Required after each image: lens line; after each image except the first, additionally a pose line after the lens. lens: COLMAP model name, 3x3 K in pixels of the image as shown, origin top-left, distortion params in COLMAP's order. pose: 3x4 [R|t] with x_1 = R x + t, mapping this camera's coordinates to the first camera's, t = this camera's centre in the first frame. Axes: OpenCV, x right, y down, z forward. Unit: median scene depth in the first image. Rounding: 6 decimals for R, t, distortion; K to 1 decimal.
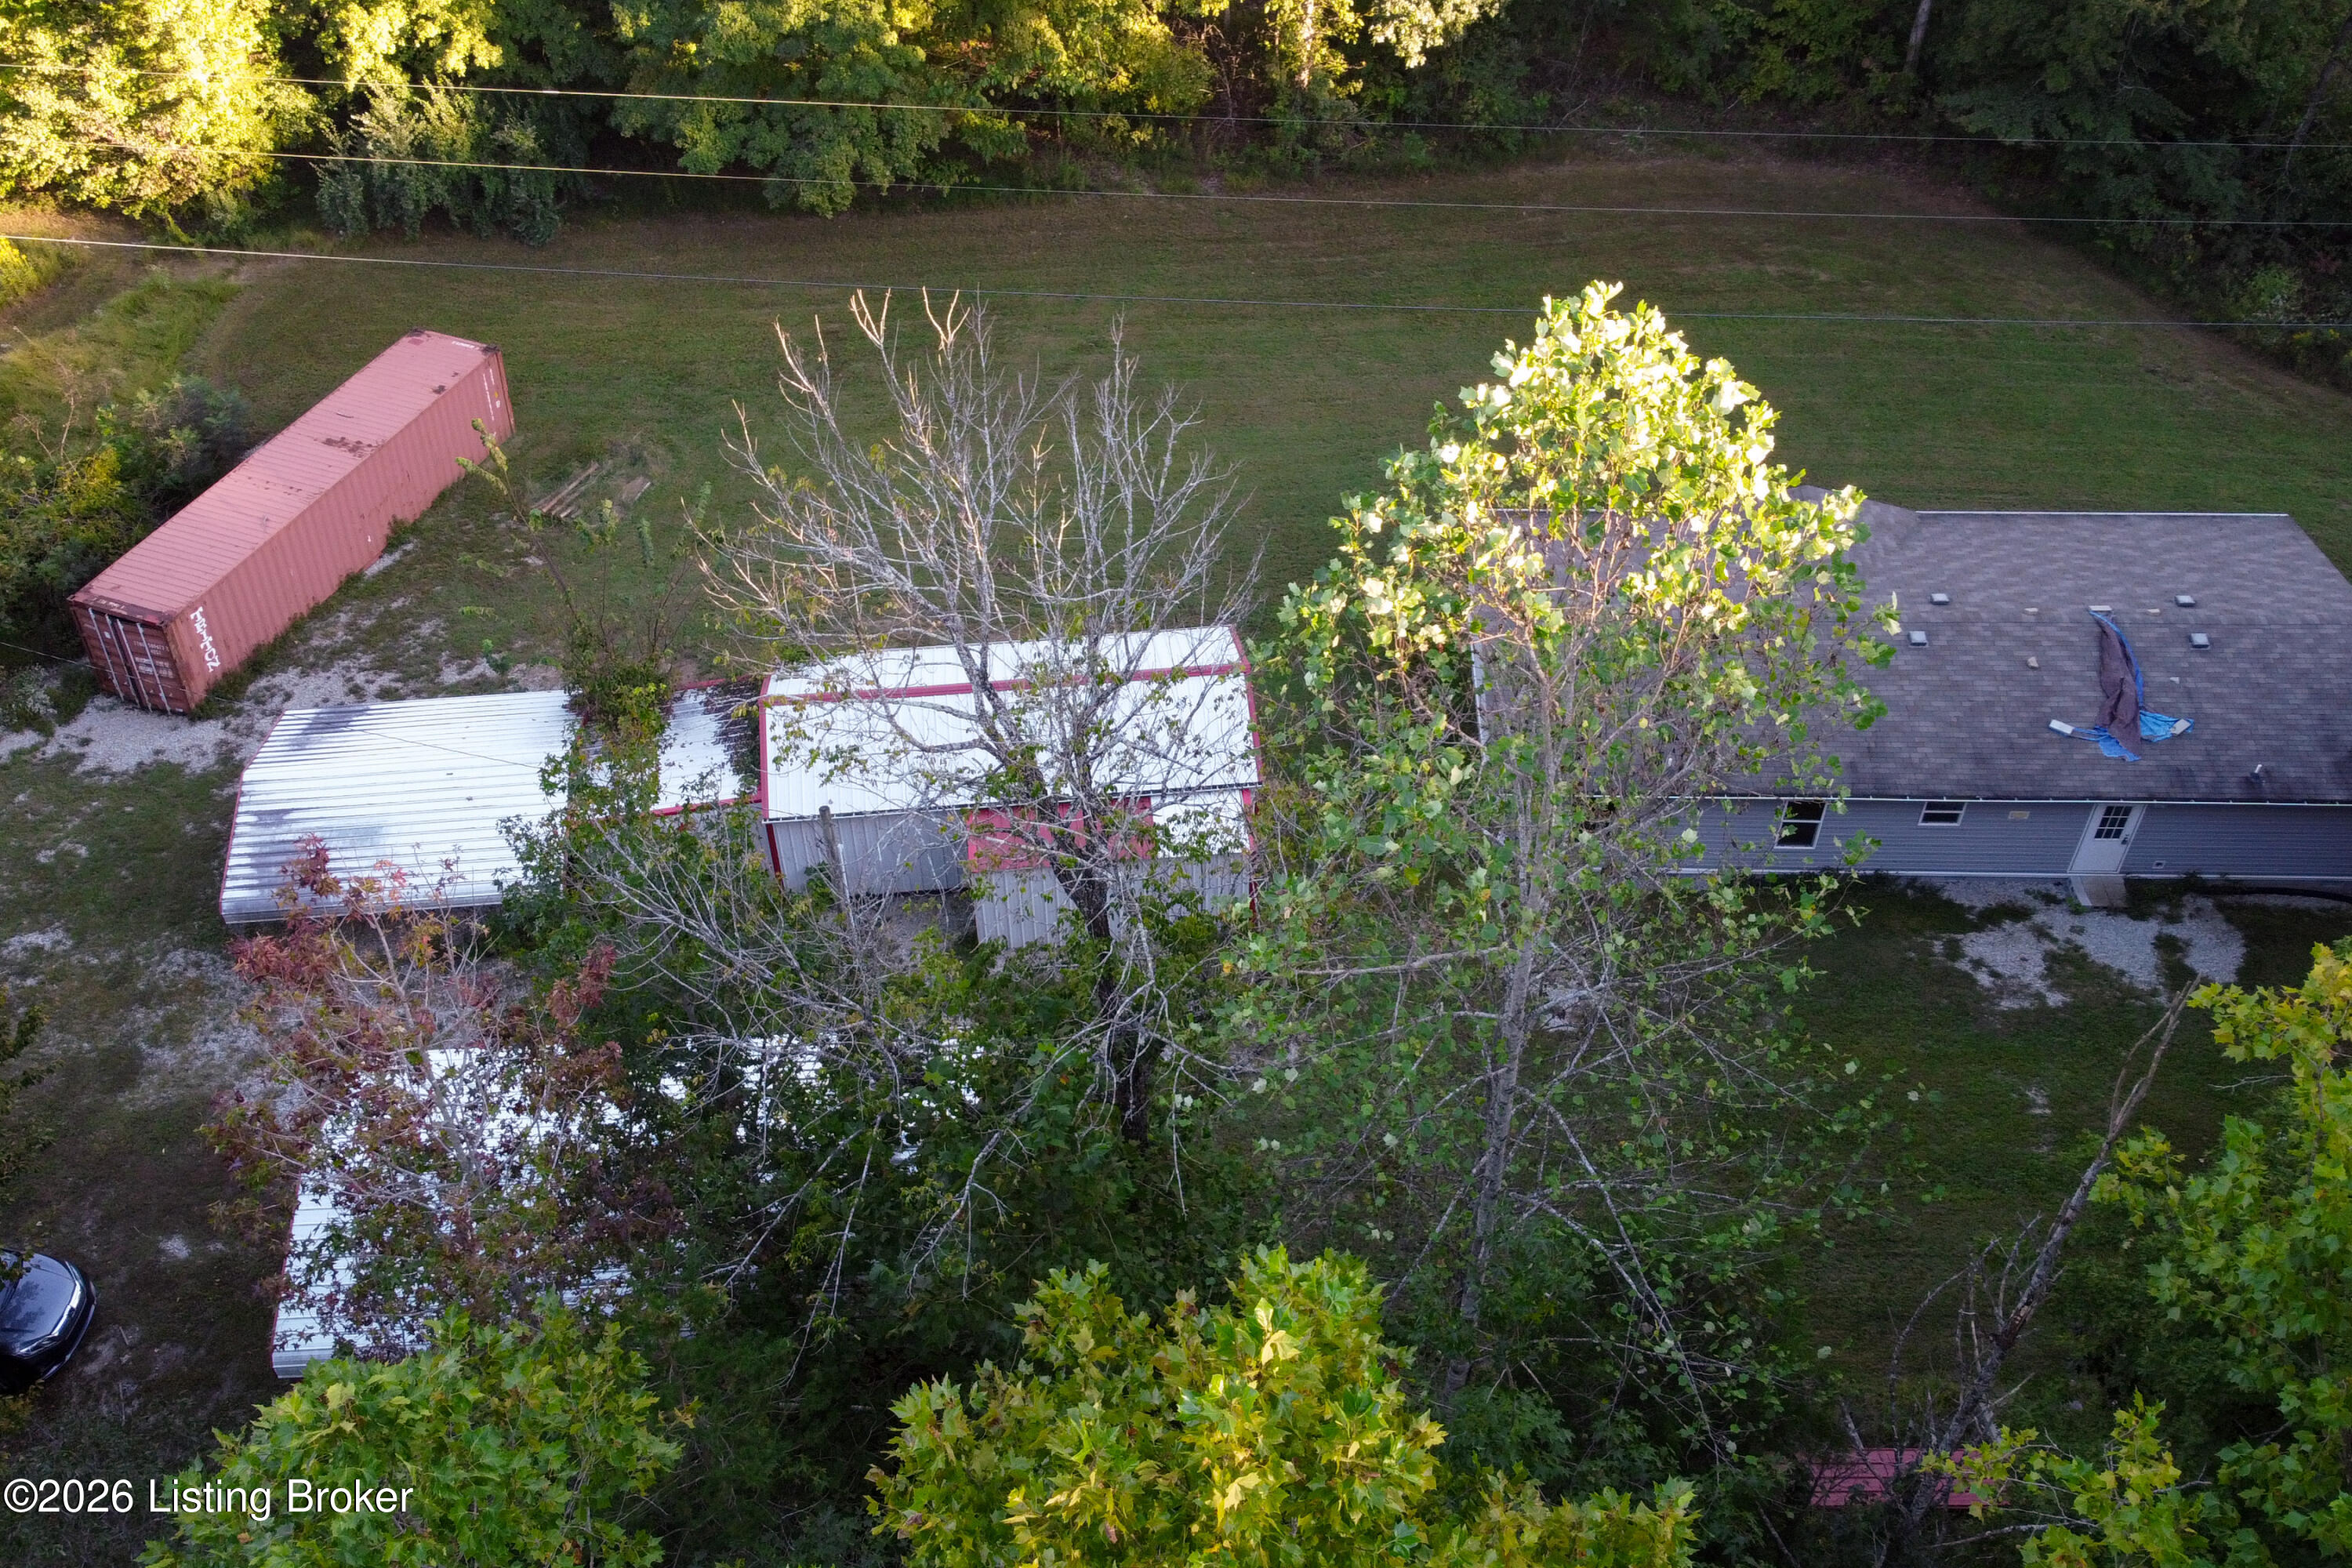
lens RADIAL K [[2111.9, 0, 1183.8], [0, 2111.9, 780.9], [0, 0, 1]] dist [0.008527, -0.037439]
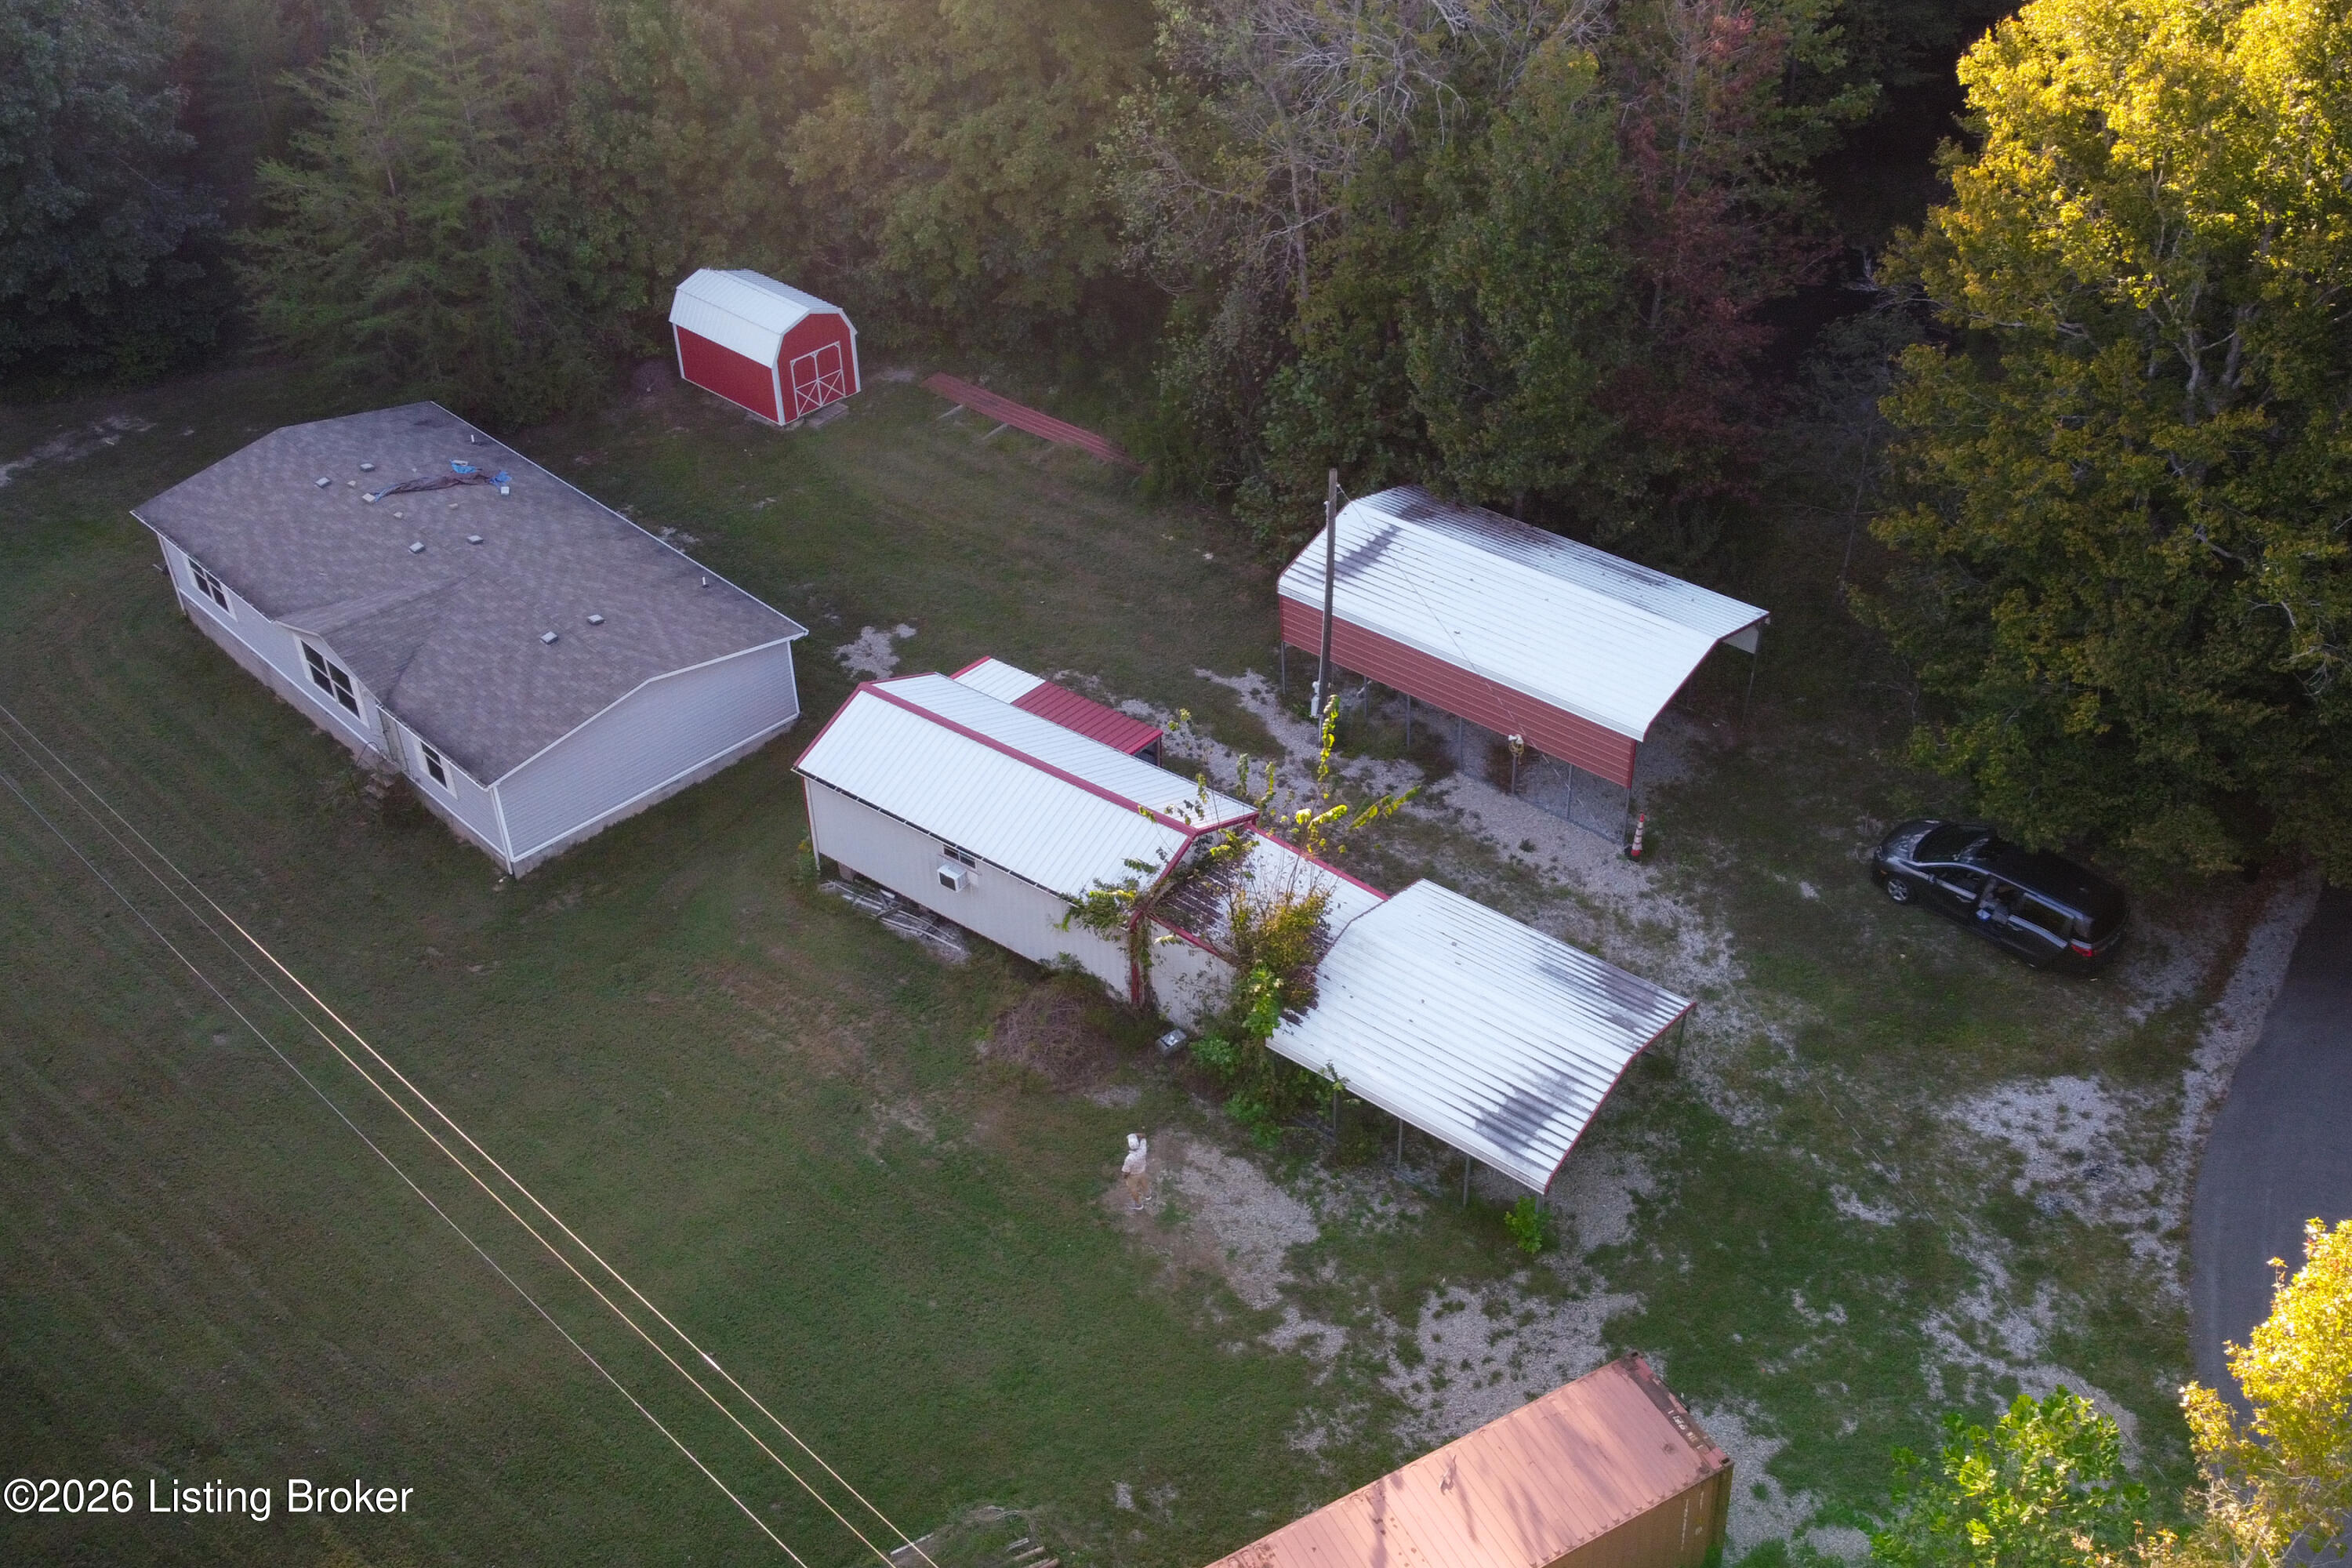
lens RADIAL K [[2111.9, 0, 1176.5], [0, 2111.9, 779.3], [0, 0, 1]] dist [0.008527, -0.037439]
pose [[-0.731700, -0.395124, 0.555421, -0.759527], [0.486599, 0.267820, 0.831561, -0.918691], [-0.477323, 0.878720, -0.003697, 0.963406]]
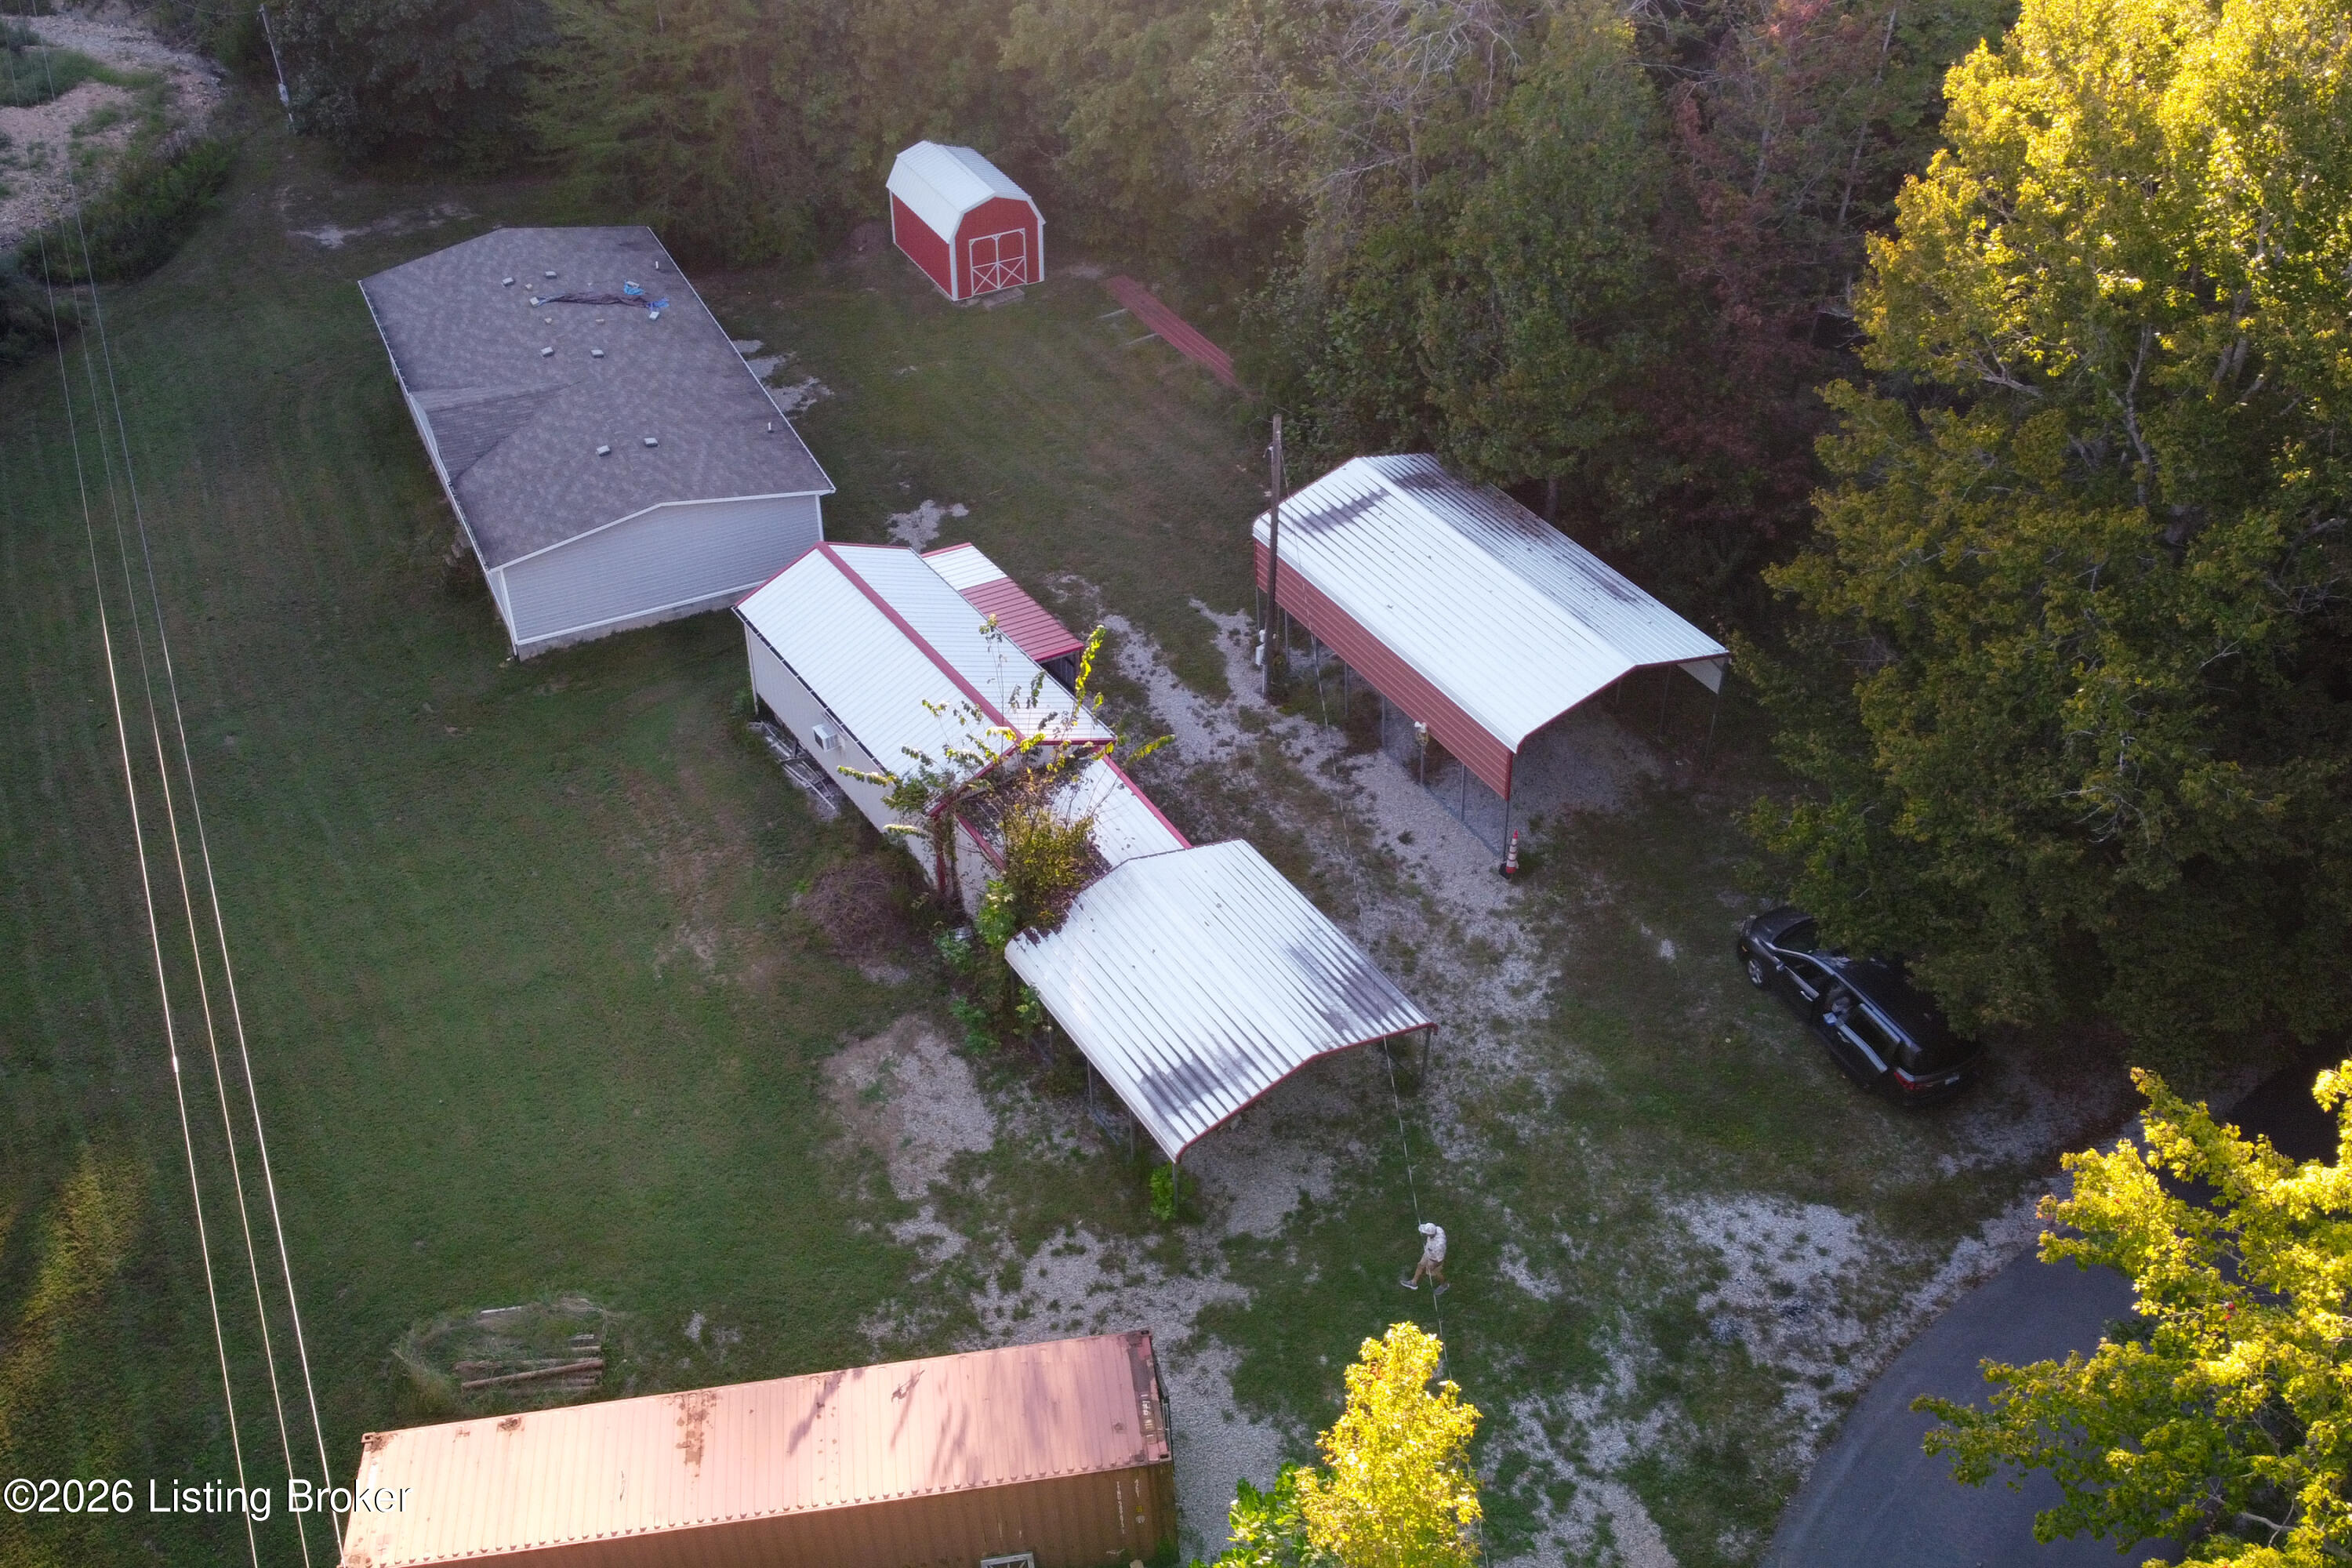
lens RADIAL K [[2111.9, 0, 1094.5], [0, 2111.9, 777.0], [0, 0, 1]] dist [0.008527, -0.037439]
pose [[-0.442004, -0.545551, 0.712044, -0.974022], [0.637100, 0.367866, 0.677332, -0.723359], [-0.631456, 0.753027, 0.184972, 0.773456]]
